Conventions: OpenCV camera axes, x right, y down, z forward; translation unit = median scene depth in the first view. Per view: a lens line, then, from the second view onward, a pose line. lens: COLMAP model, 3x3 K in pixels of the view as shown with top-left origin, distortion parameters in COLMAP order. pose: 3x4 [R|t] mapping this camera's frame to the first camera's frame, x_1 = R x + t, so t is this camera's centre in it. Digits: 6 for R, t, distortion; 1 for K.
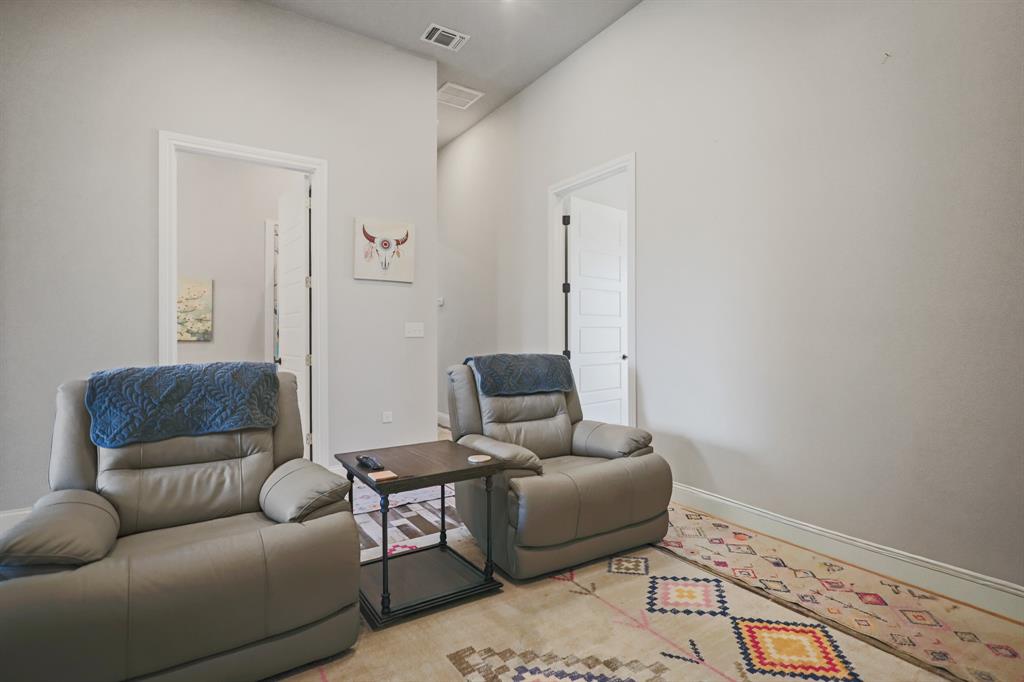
lens RADIAL K [[510.9, 0, 512.7], [0, 510.9, 336.4], [0, 0, 1]] dist [0.004021, 0.000155]
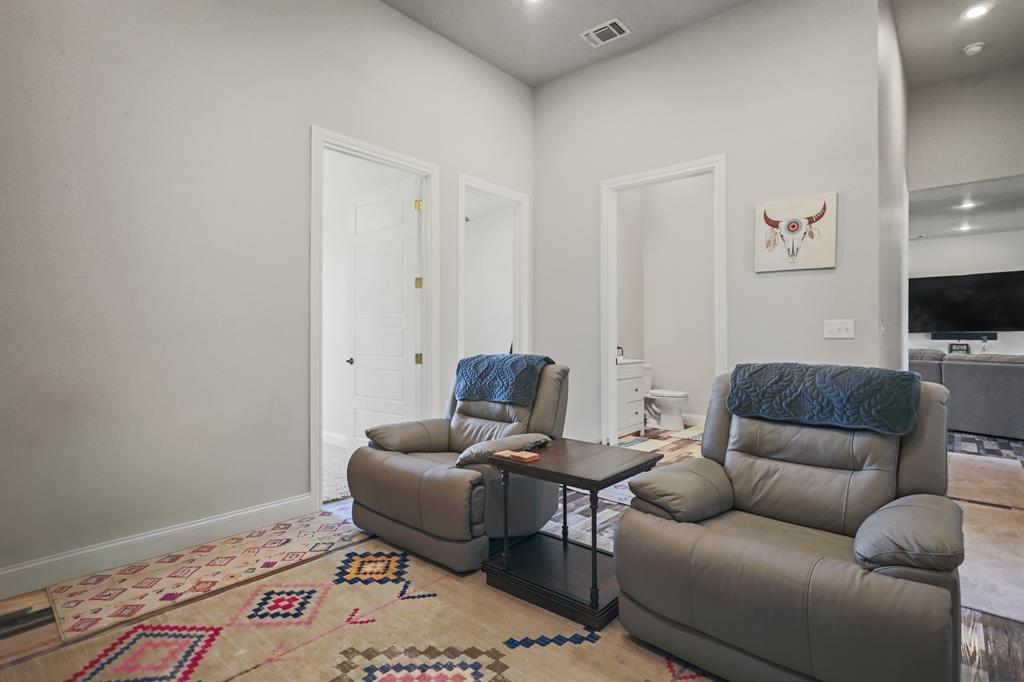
lens RADIAL K [[510.9, 0, 512.6], [0, 510.9, 337.7], [0, 0, 1]] dist [0.004021, 0.000155]
pose [[0.271987, 0.009297, -0.962256, 0.553221], [-0.007803, 0.999942, 0.007456, -0.002885], [0.962269, 0.005480, 0.272044, 0.435987]]
